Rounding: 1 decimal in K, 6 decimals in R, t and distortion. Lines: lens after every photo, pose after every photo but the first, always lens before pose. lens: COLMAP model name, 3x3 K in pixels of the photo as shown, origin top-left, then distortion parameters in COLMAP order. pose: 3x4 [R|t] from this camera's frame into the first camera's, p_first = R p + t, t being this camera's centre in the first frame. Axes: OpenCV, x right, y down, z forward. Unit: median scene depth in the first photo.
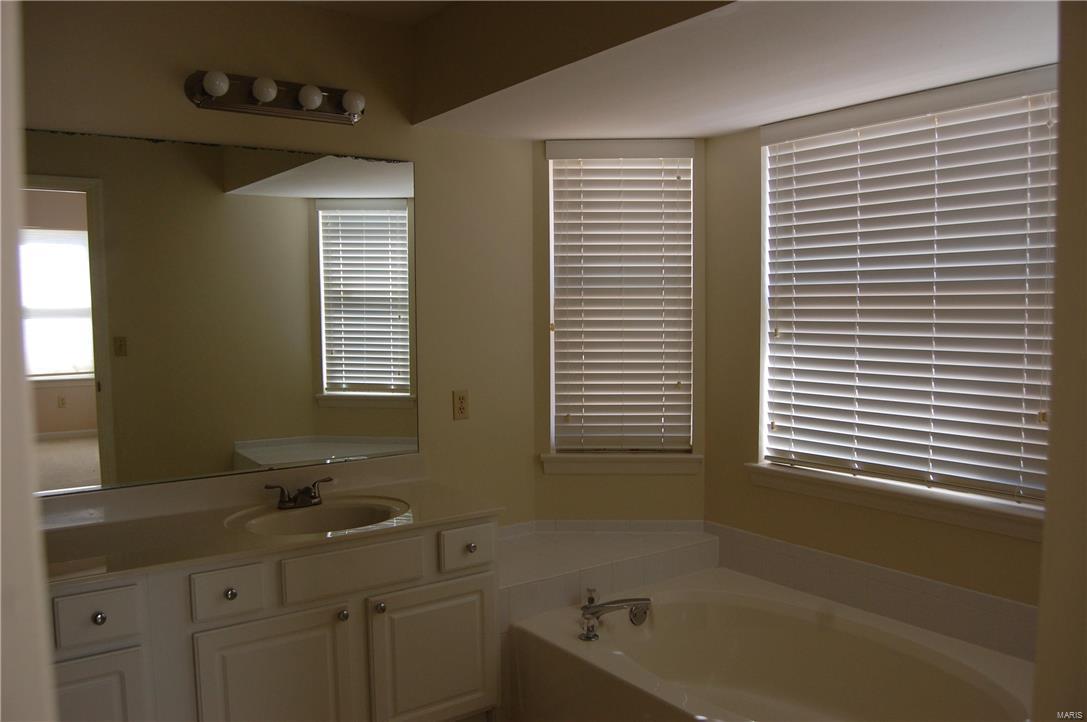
lens RADIAL K [[858.4, 0, 543.5], [0, 858.4, 361.0], [0, 0, 1]] dist [-0.086828, 0.044823]
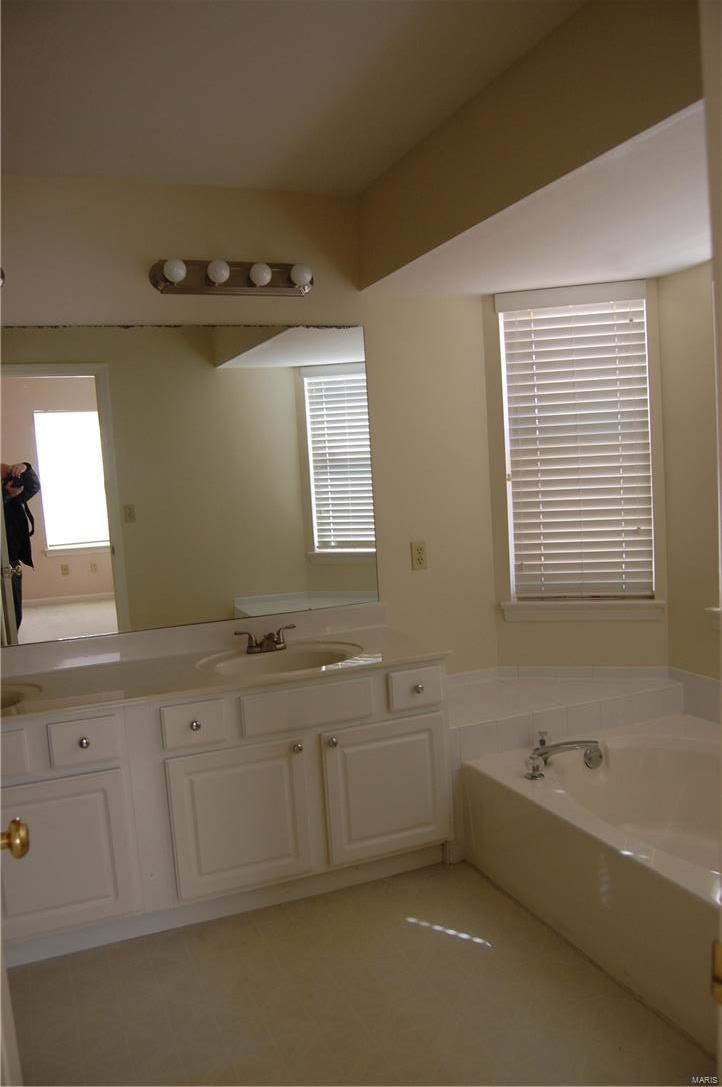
lens RADIAL K [[858.4, 0, 361.0], [0, 858.4, 543.5], [0, 0, 1]] dist [-0.086828, 0.044823]
pose [[0.972559, -0.028121, -0.230949, 0.074089], [0.034468, 0.999130, 0.023496, 0.009079], [0.230087, -0.030811, 0.972682, -0.031379]]
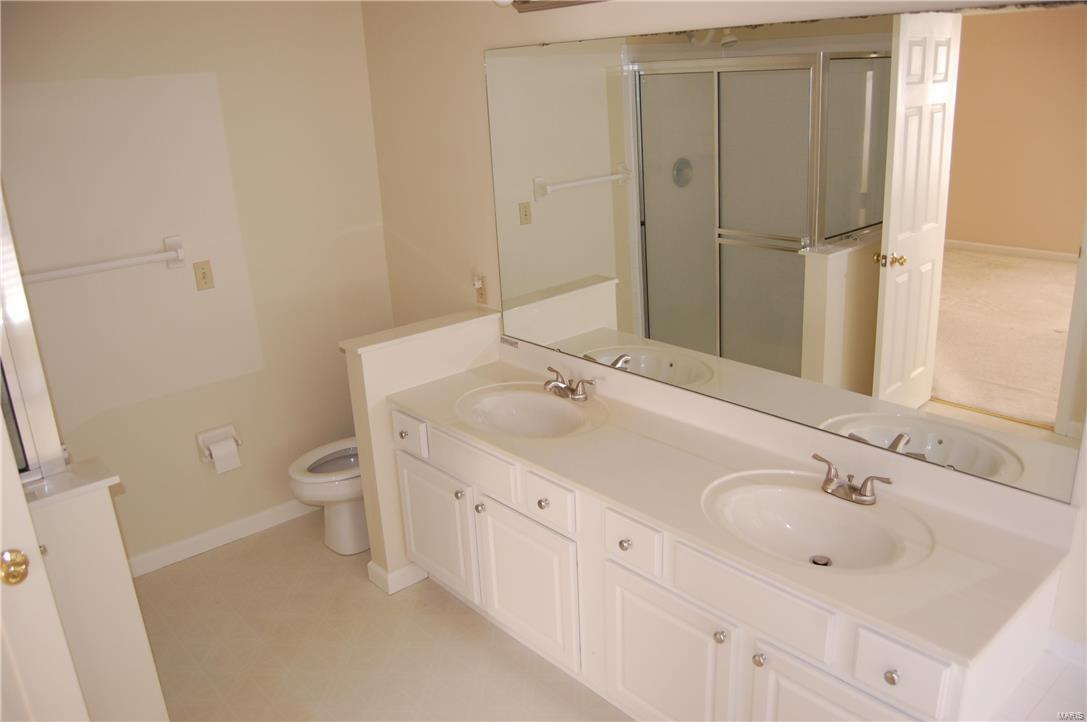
lens RADIAL K [[858.4, 0, 543.5], [0, 858.4, 361.0], [0, 0, 1]] dist [-0.086828, 0.044823]
pose [[0.095388, 0.323035, -0.941568, 0.319159], [-0.016268, 0.946260, 0.322997, -0.162347], [0.995307, -0.015492, 0.095517, 0.531904]]
